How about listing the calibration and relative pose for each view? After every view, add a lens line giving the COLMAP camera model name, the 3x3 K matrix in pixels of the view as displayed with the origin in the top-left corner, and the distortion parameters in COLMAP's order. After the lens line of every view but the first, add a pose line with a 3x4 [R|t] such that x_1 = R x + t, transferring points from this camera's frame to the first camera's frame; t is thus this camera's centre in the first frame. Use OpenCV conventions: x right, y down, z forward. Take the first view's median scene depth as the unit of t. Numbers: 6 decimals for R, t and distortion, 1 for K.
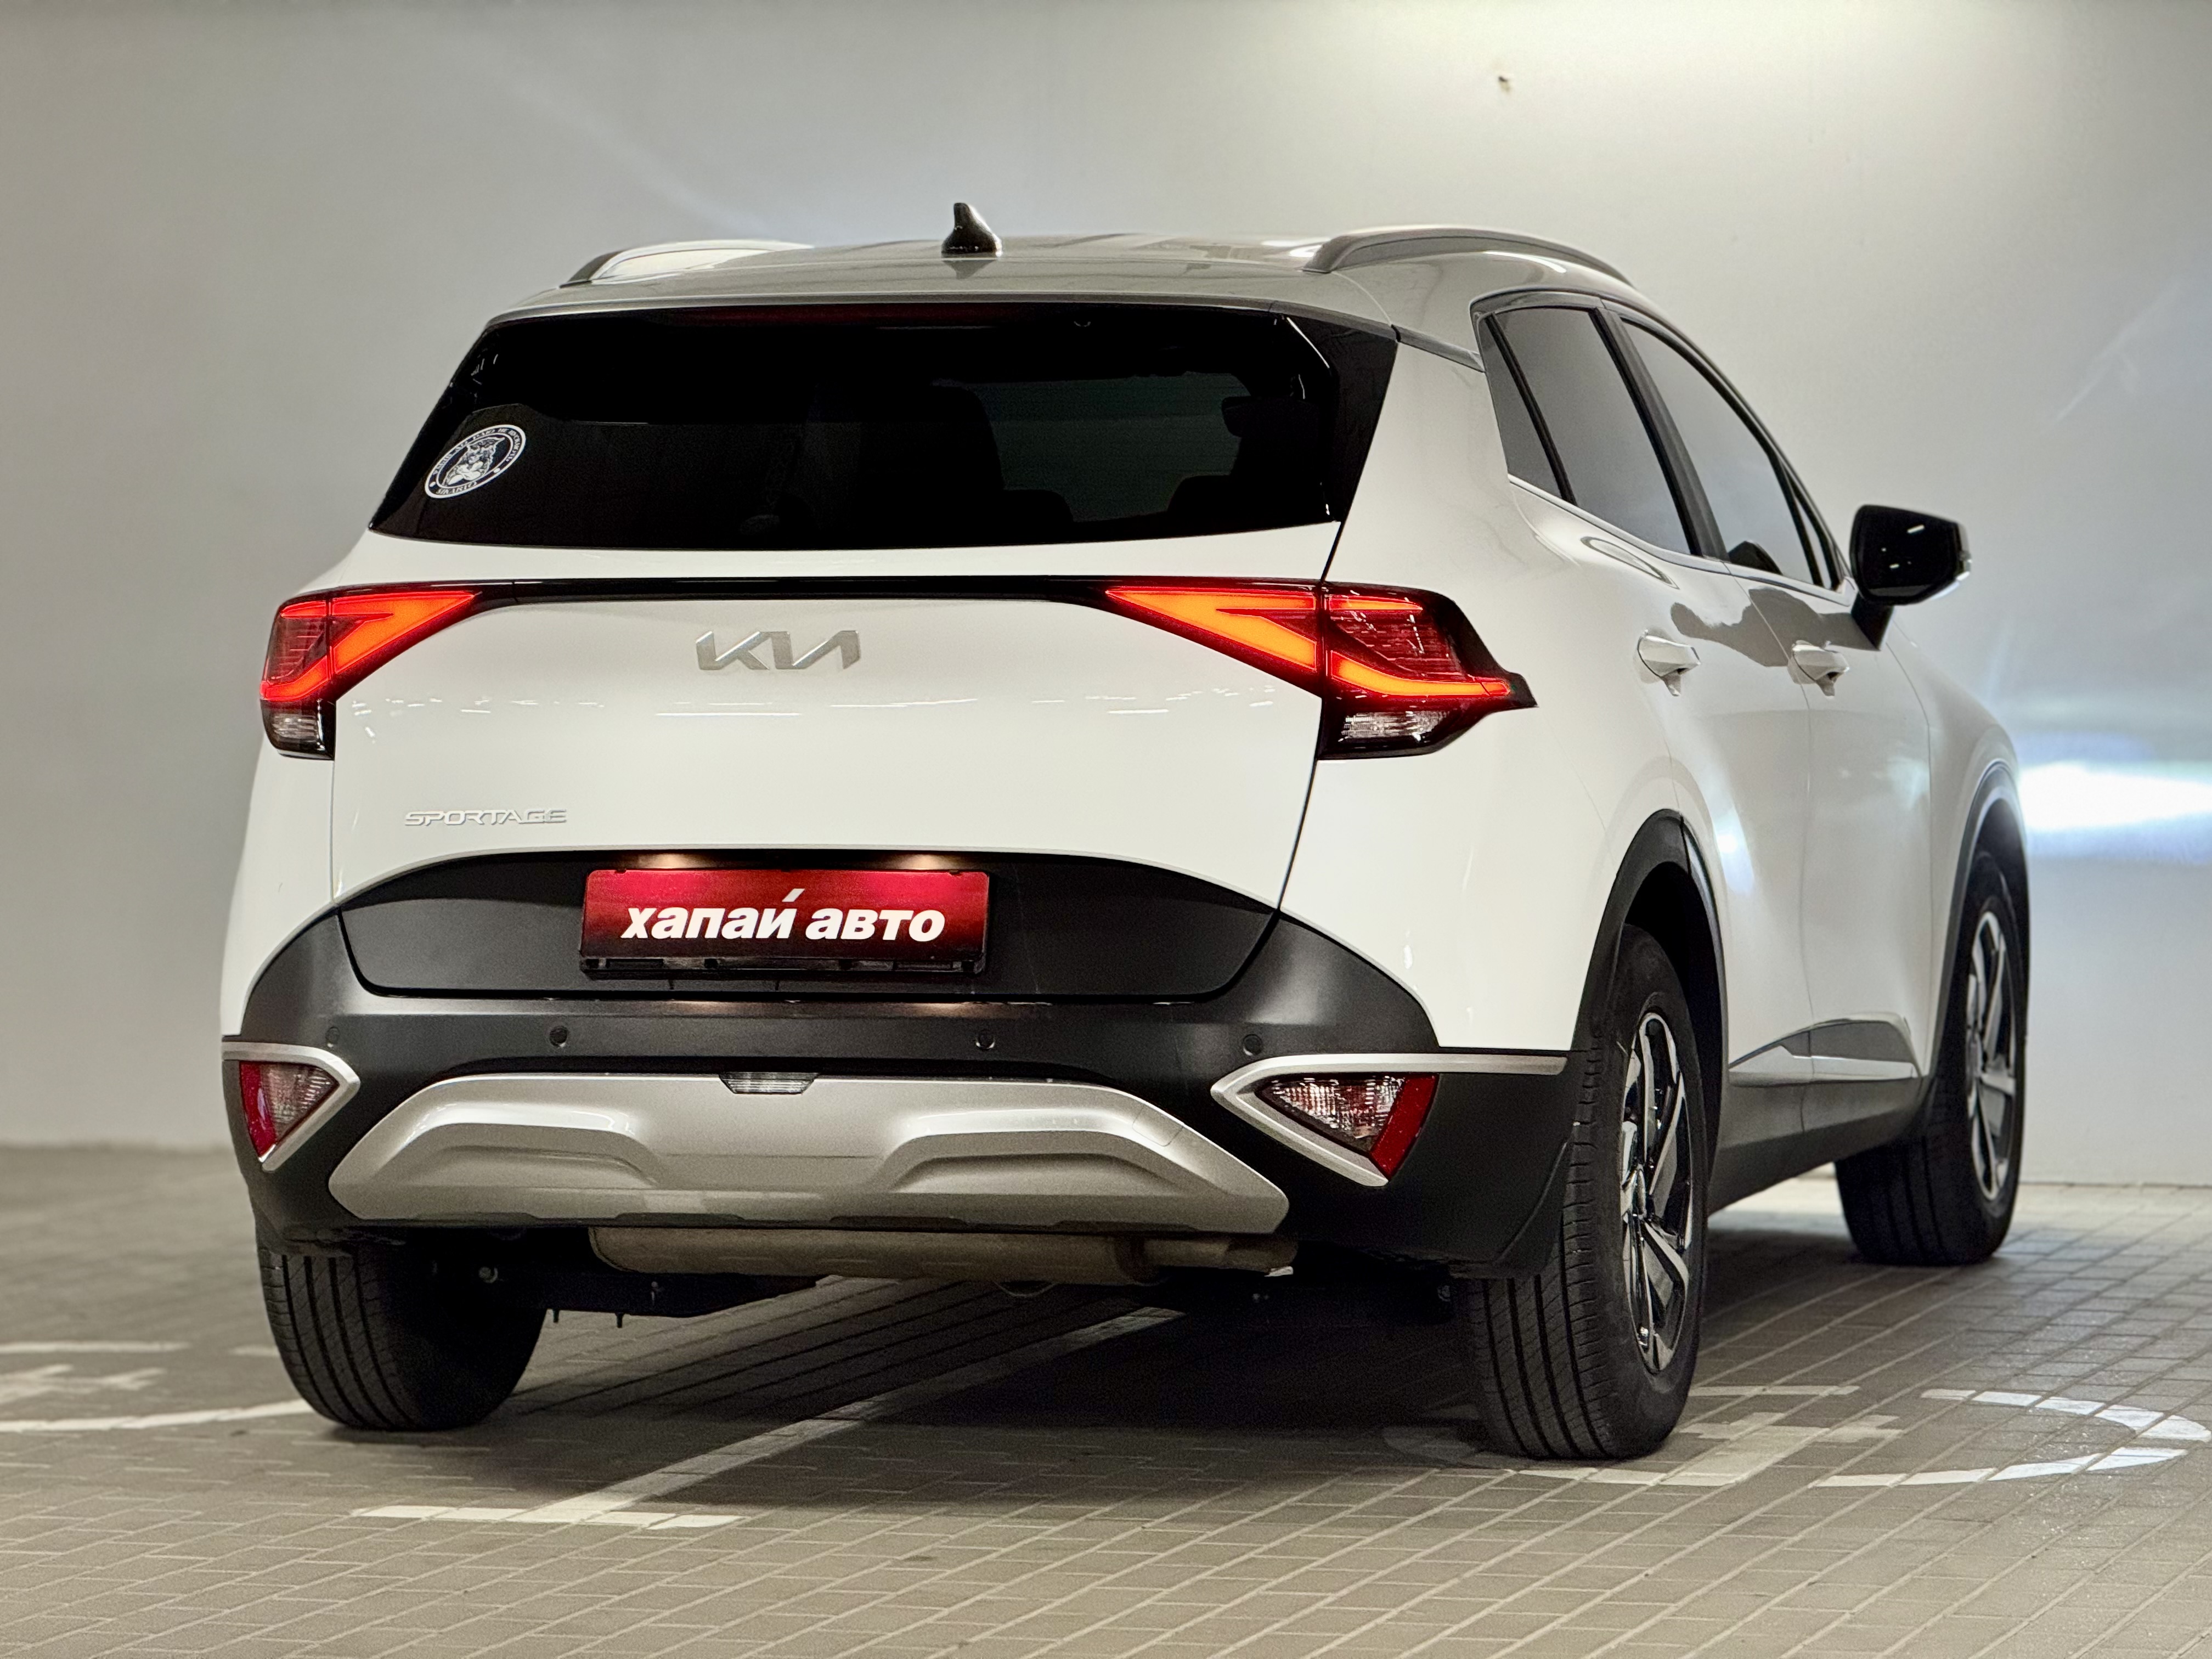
lens RADIAL K [[7814.7, 0, 1106.0], [0, 7814.7, 829.5], [0, 0, 1]] dist [0.050284, 0.927711]
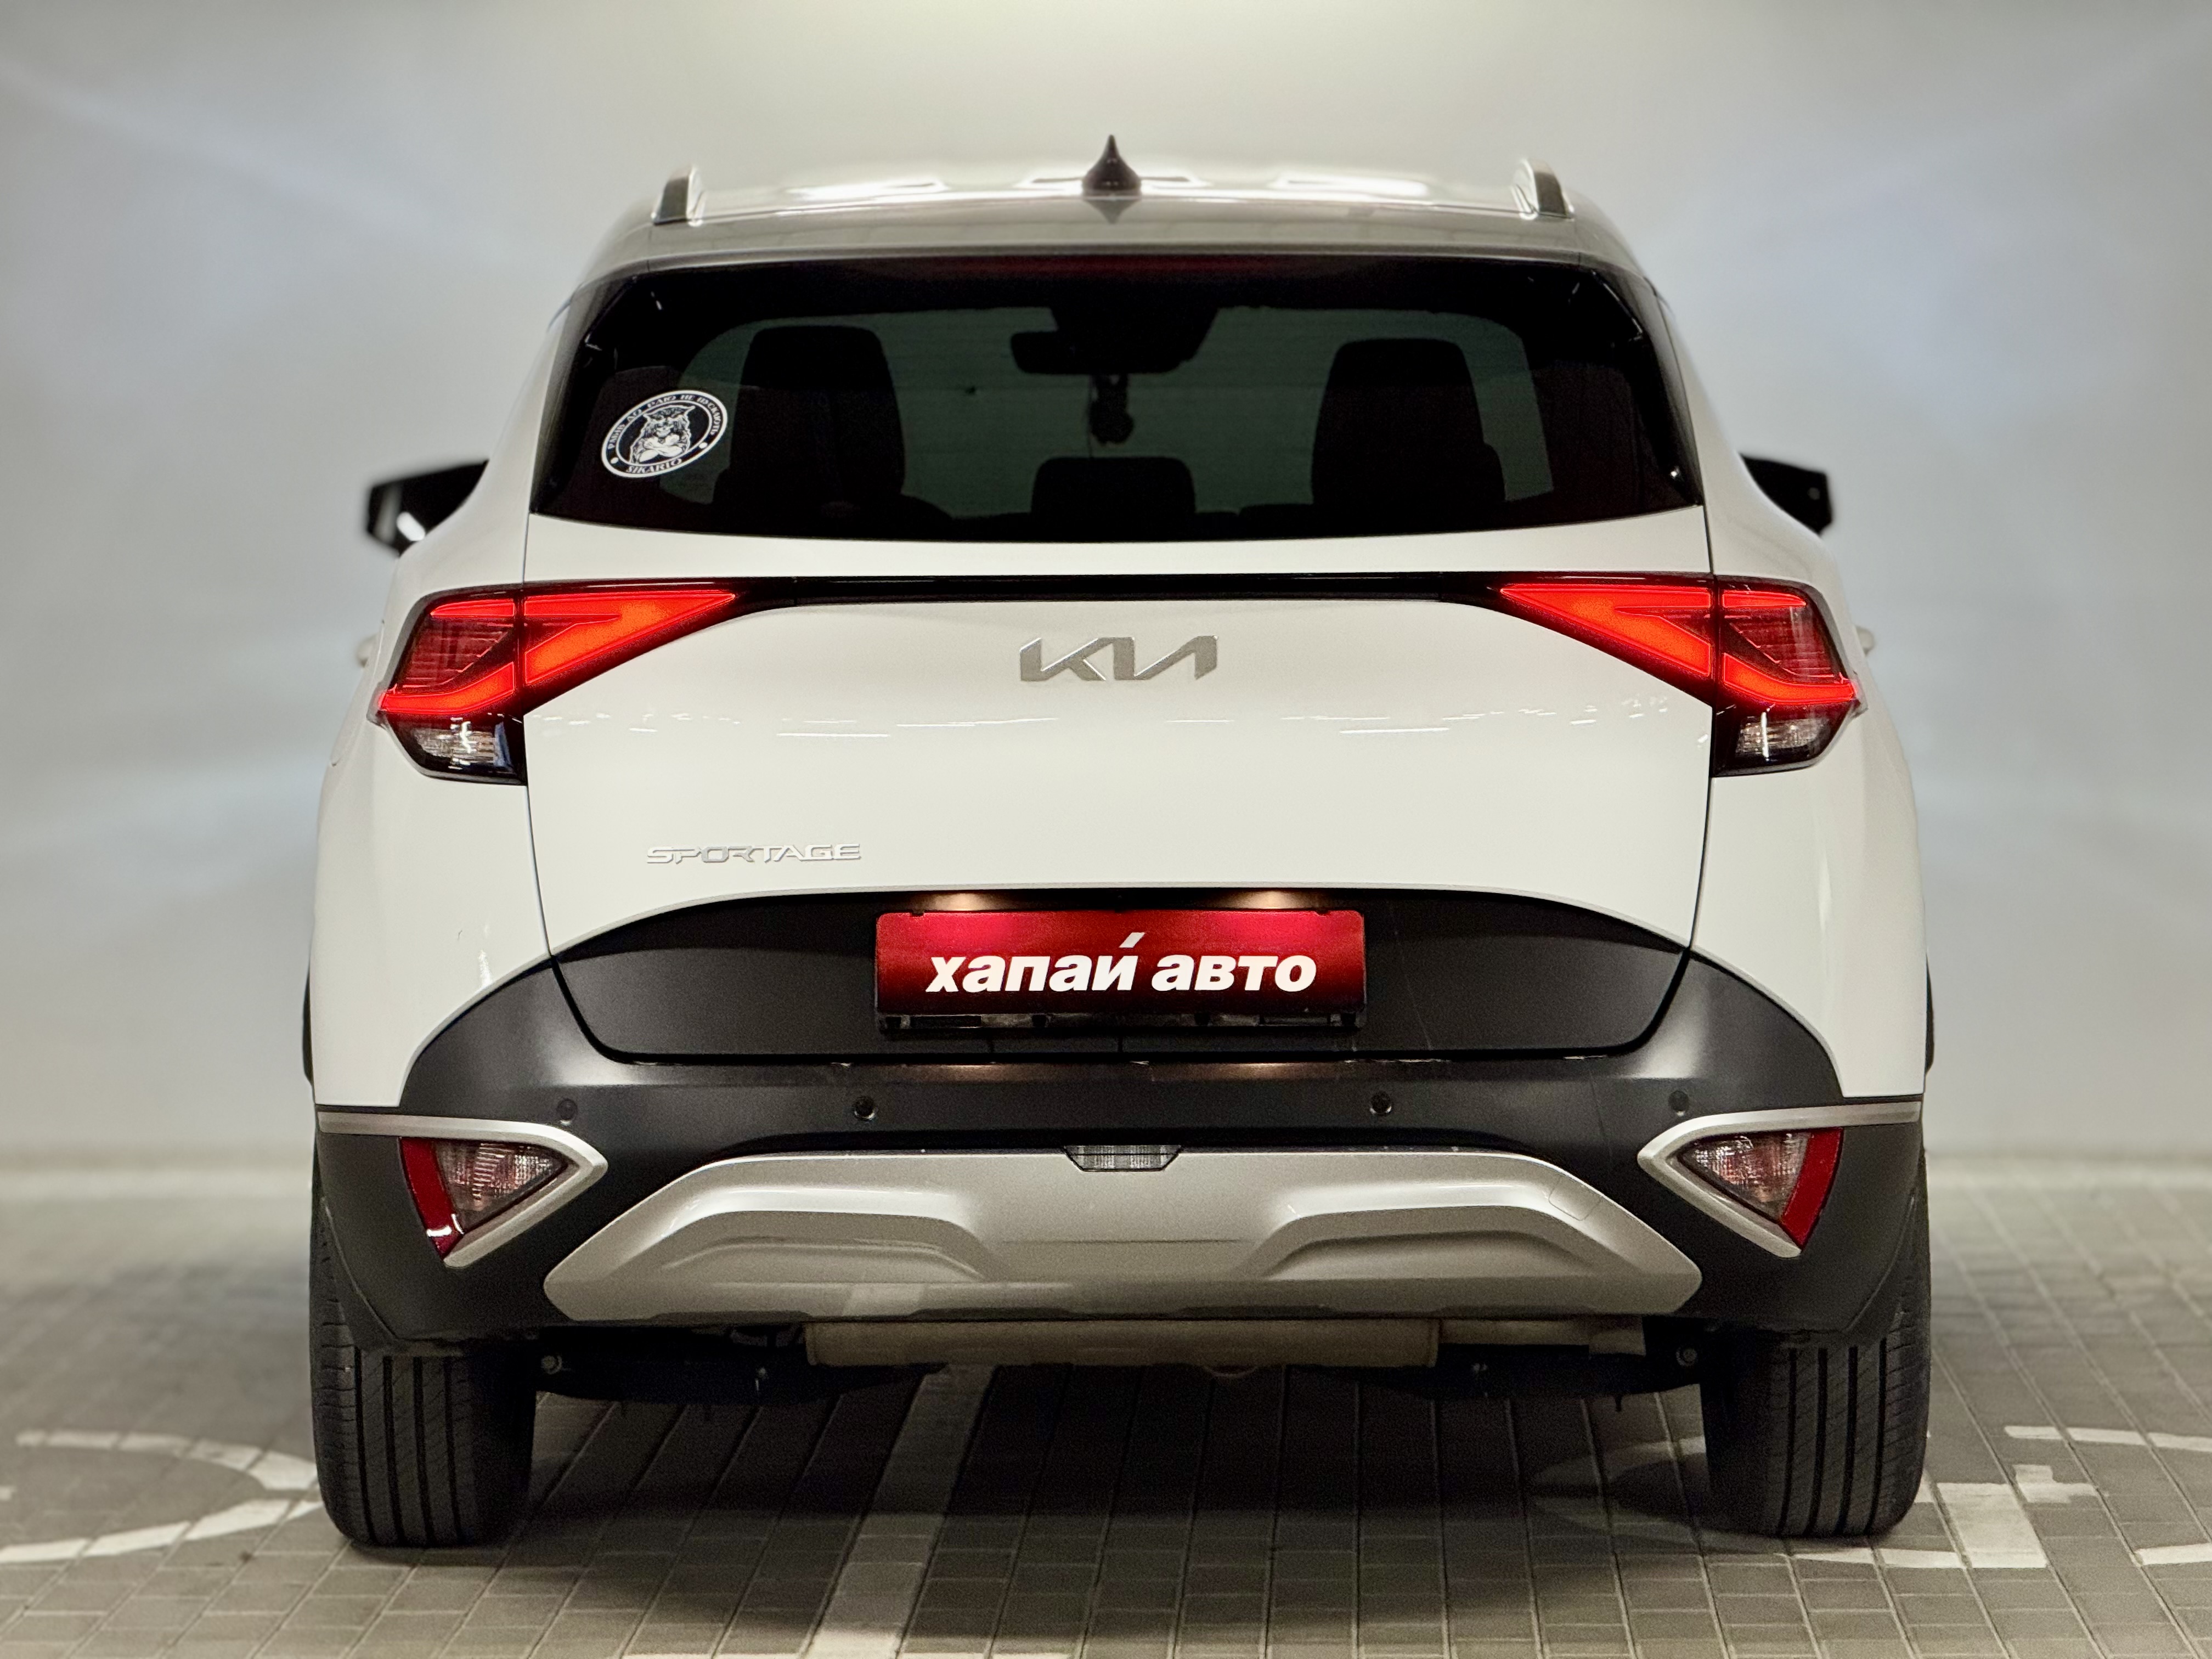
lens RADIAL K [[7814.7, 0, 1106.0], [0, 7814.7, 829.5], [0, 0, 1]] dist [0.050284, 0.927711]
pose [[0.961704, -0.015334, 0.273661, -0.279922], [0.008975, 0.999660, 0.024475, -0.025127], [-0.273943, -0.021081, 0.961515, 0.165552]]
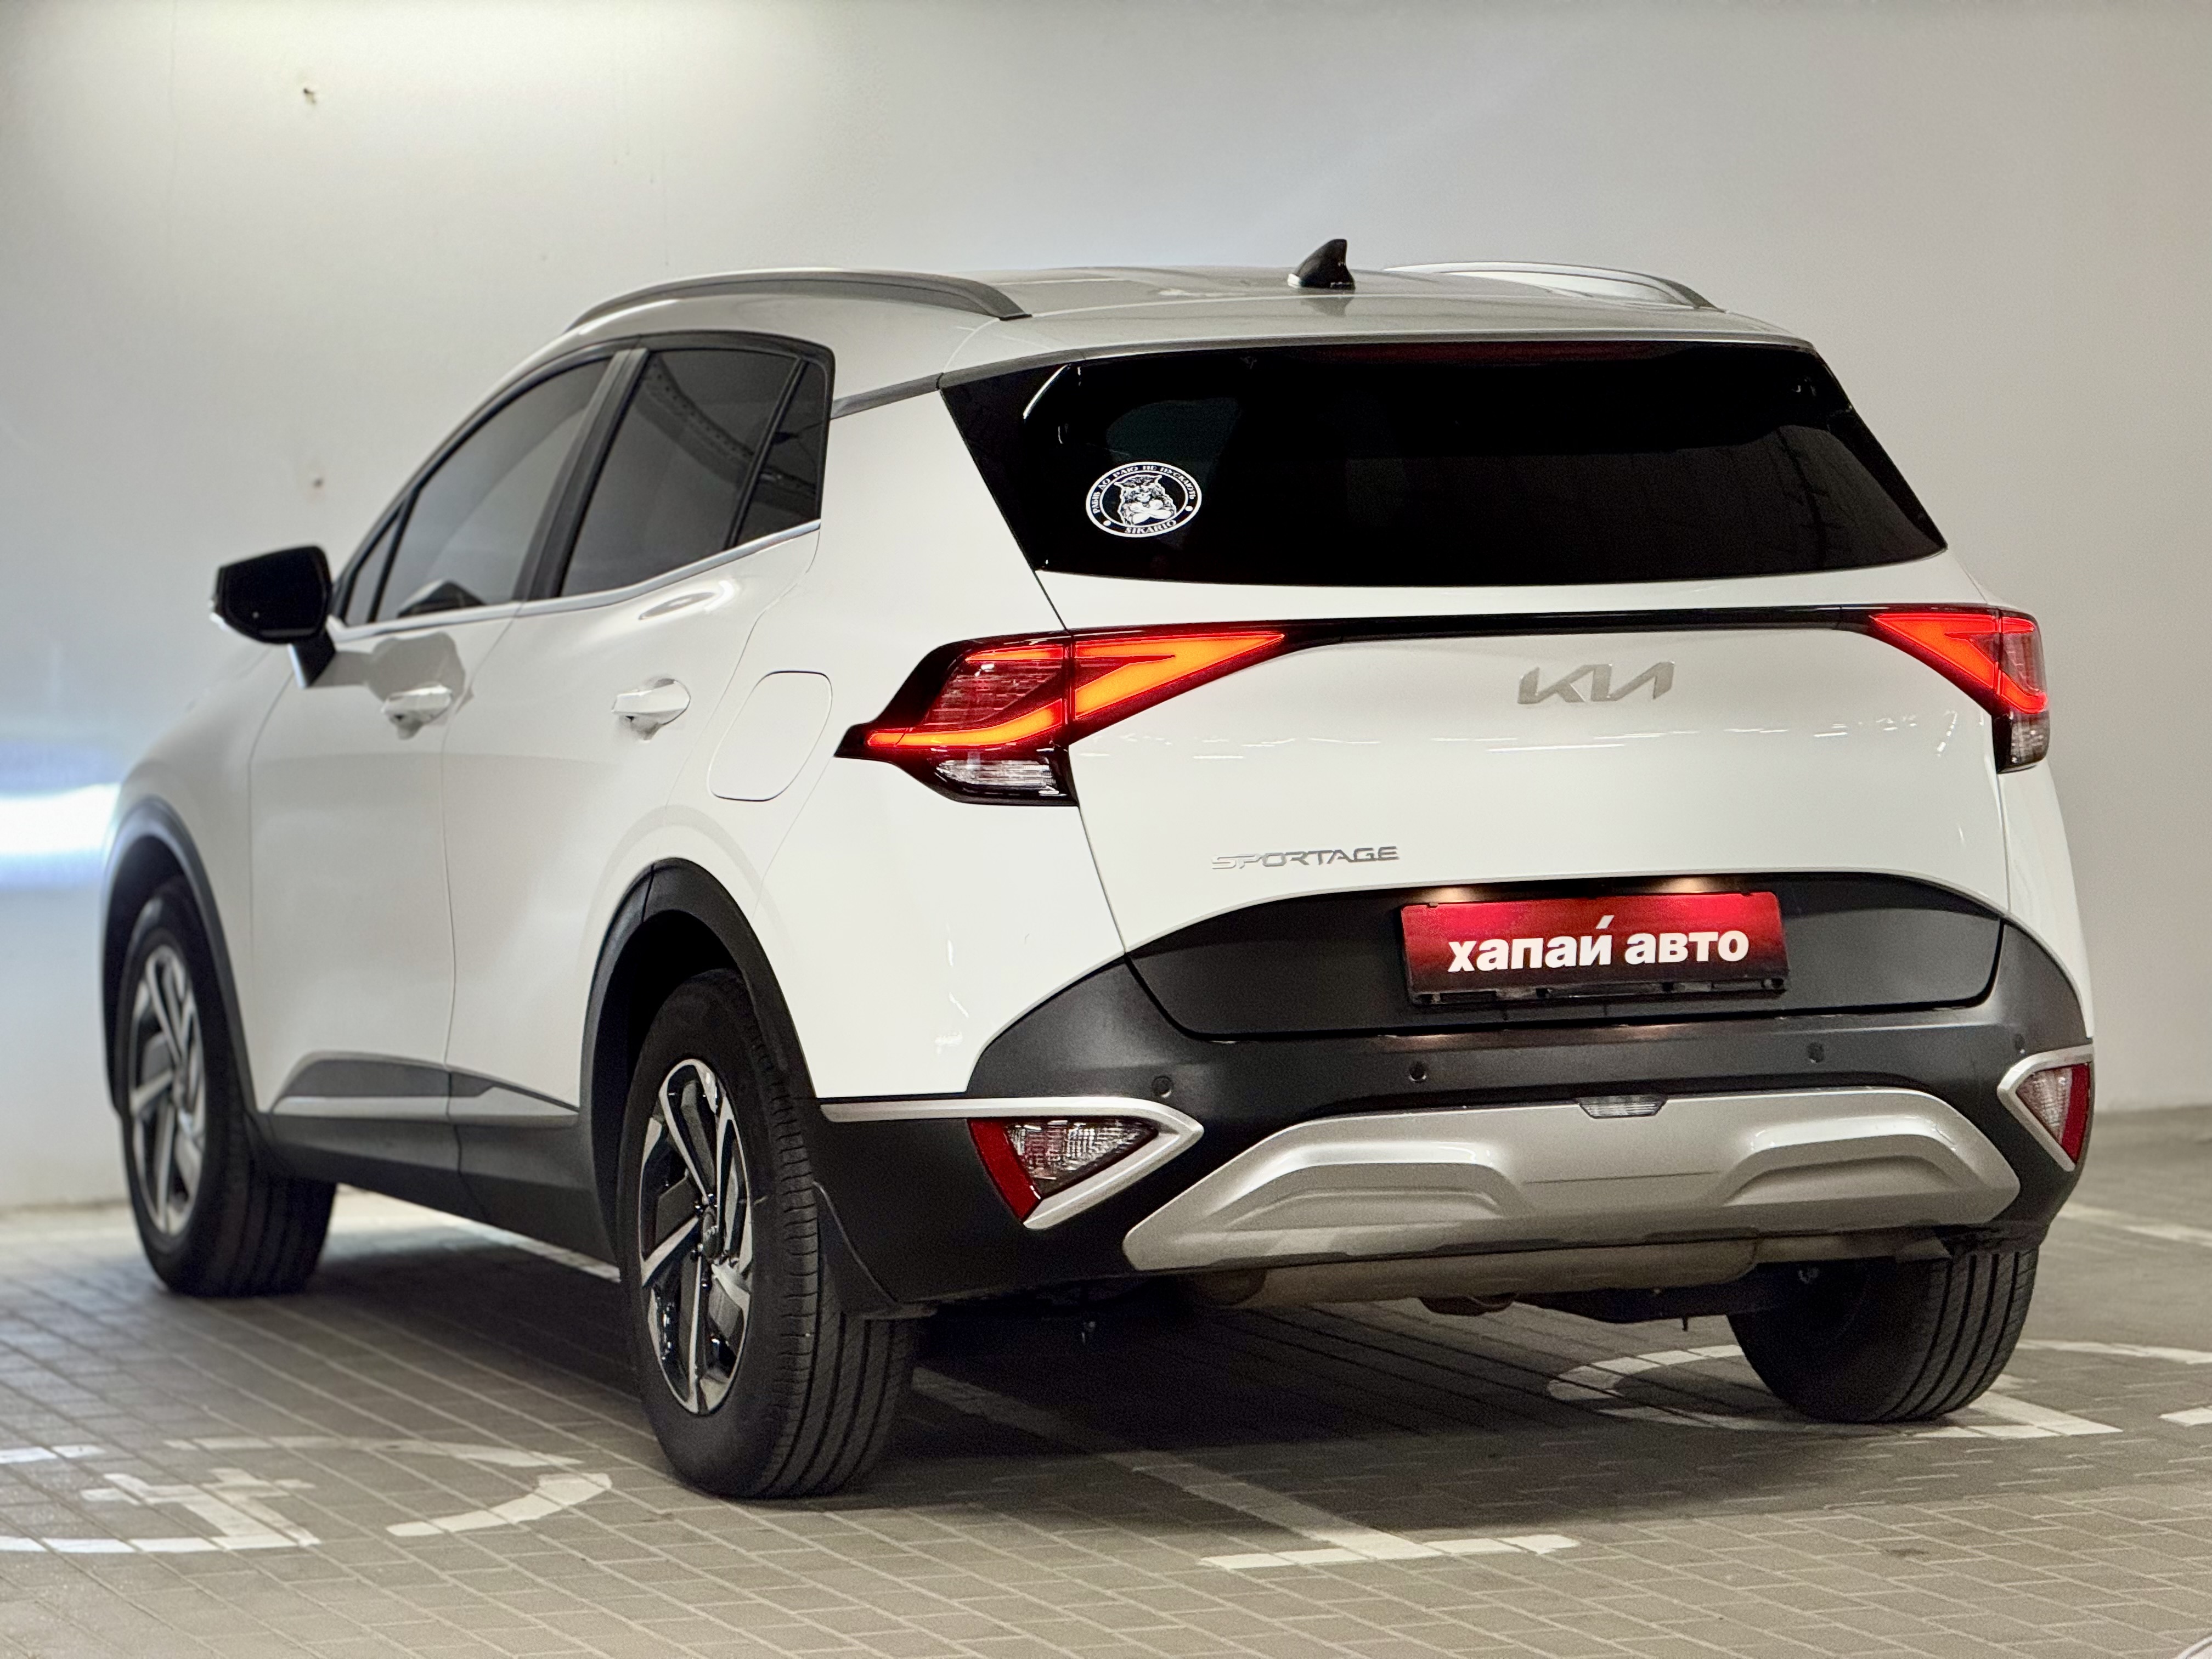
lens RADIAL K [[7814.7, 0, 1106.0], [0, 7814.7, 829.5], [0, 0, 1]] dist [0.050284, 0.927711]
pose [[0.795803, -0.034561, 0.604569, -0.709005], [0.032348, 0.999371, 0.014551, -0.020673], [-0.604692, 0.007977, 0.796420, 0.224278]]
